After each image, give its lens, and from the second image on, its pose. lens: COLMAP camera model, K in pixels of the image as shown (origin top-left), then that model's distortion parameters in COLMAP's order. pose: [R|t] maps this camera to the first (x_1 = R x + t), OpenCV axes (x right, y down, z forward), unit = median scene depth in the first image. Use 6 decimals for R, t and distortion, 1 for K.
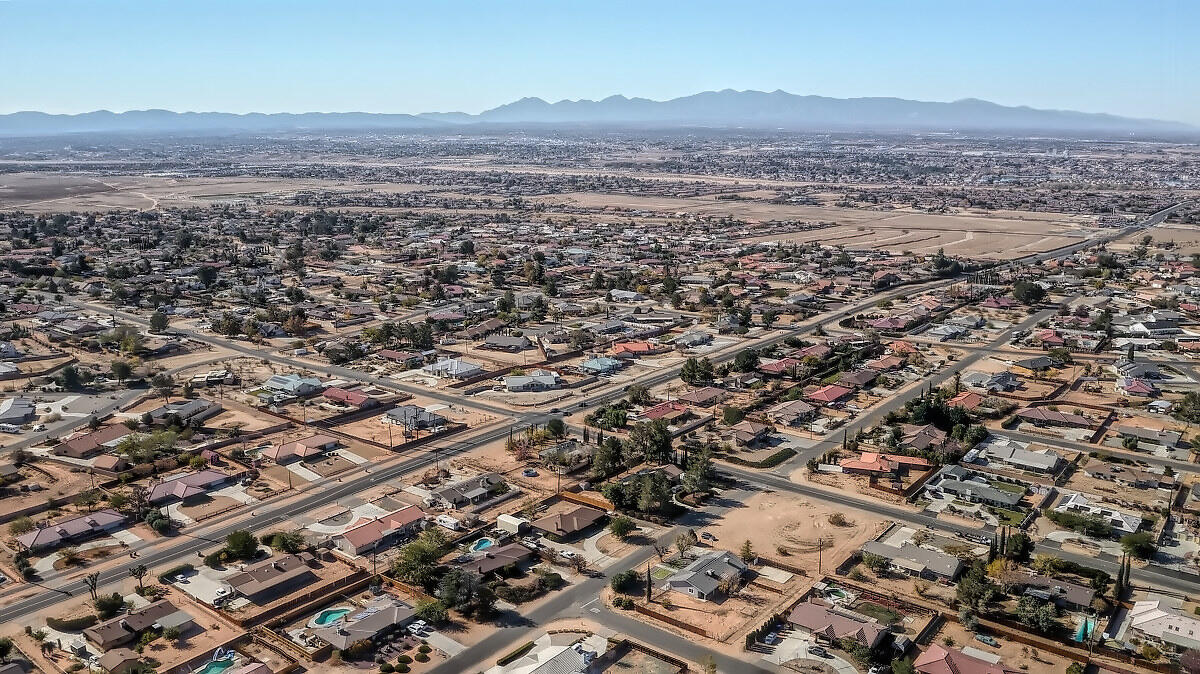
lens RADIAL K [[925.5, 0, 596.6], [0, 925.5, 338.8], [0, 0, 1]] dist [-0.044231, 0.000095]
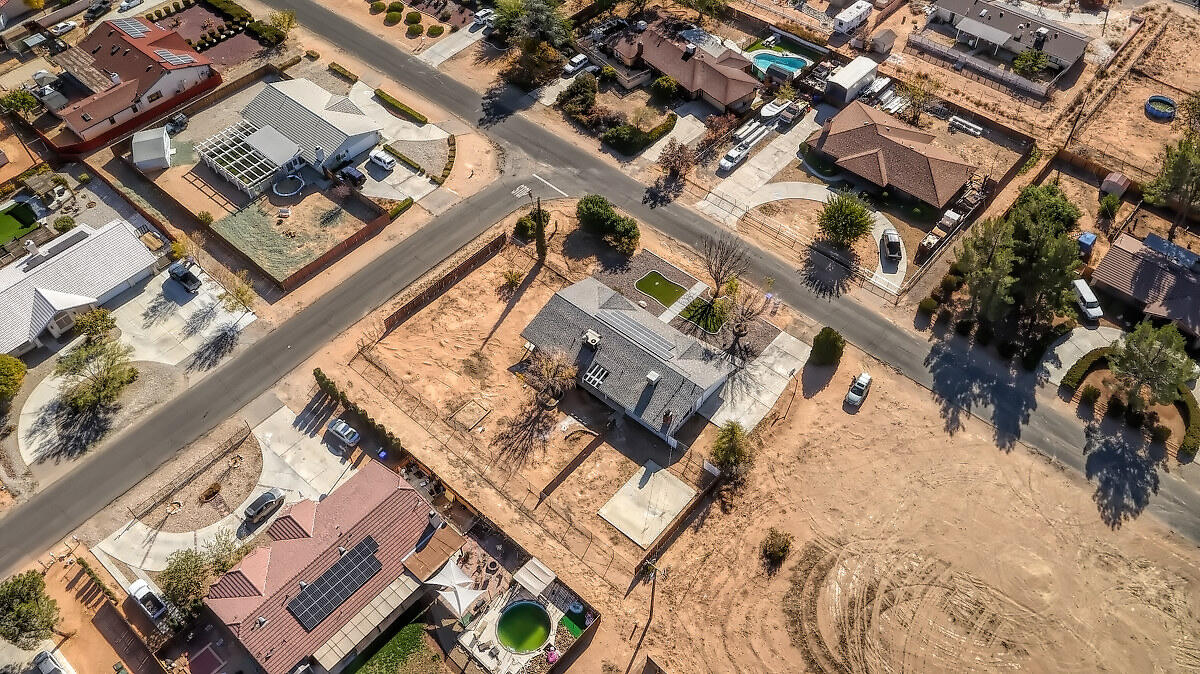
lens RADIAL K [[925.5, 0, 601.8], [0, 925.5, 338.3], [0, 0, 1]] dist [-0.044231, 0.000095]
pose [[-0.052876, 0.763190, -0.644007, 0.315216], [-0.206156, 0.622674, 0.754835, -0.057642], [0.977089, 0.172679, 0.124412, 0.749587]]
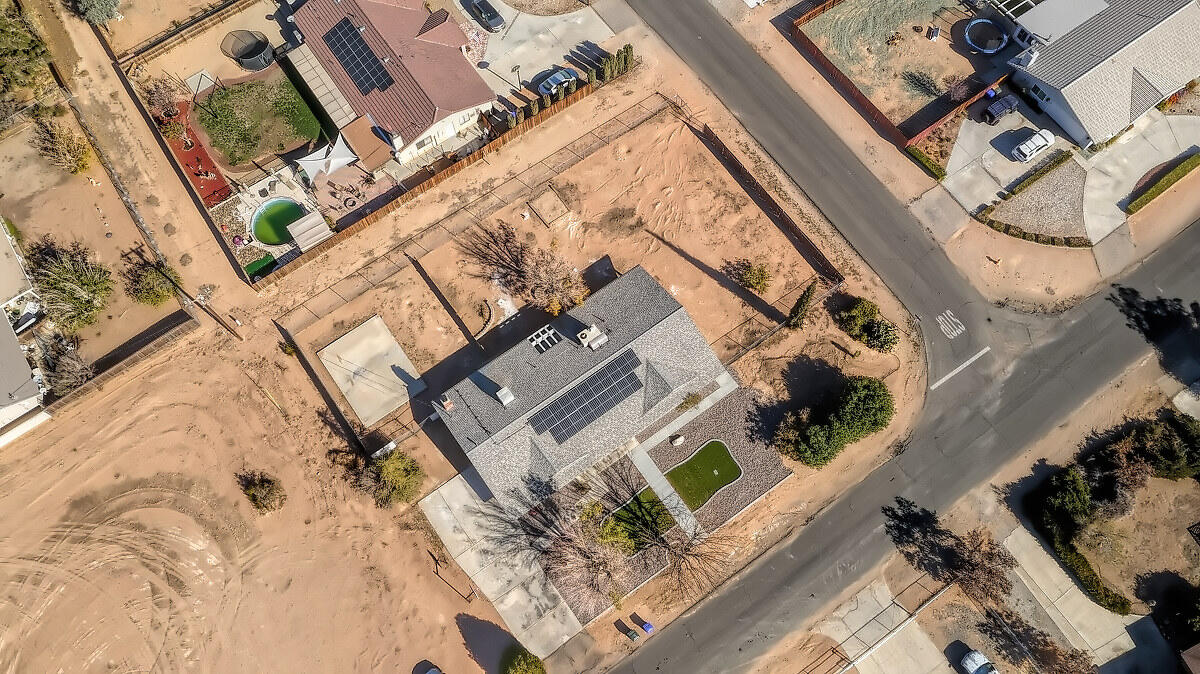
lens RADIAL K [[925.5, 0, 601.1], [0, 925.5, 334.6], [0, 0, 1]] dist [-0.044231, 0.000095]
pose [[-0.959519, -0.254728, 0.120154, 0.063587], [0.077918, 0.169879, 0.982380, -0.049071], [-0.270651, 0.951974, -0.143154, 0.823442]]
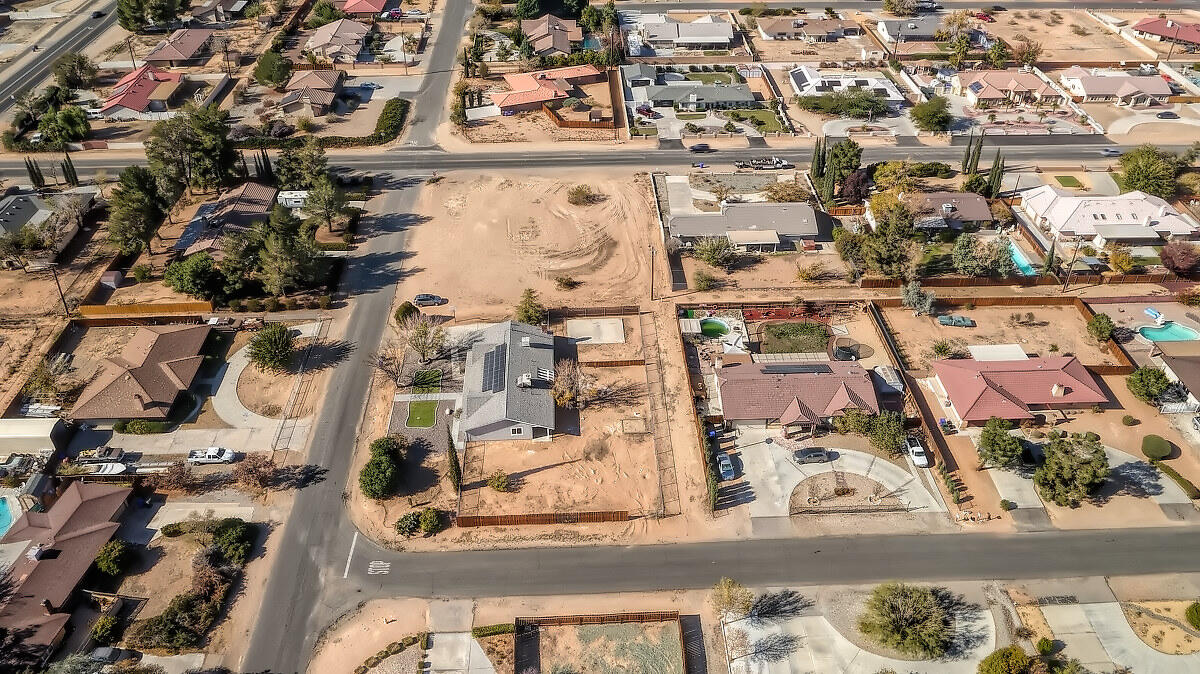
lens RADIAL K [[925.5, 0, 598.4], [0, 925.5, 332.4], [0, 0, 1]] dist [-0.044231, 0.000095]
pose [[0.757738, -0.384209, 0.527463, -0.086439], [0.142943, 0.886394, 0.440310, 0.005299], [-0.636711, -0.258242, 0.726574, 0.476025]]
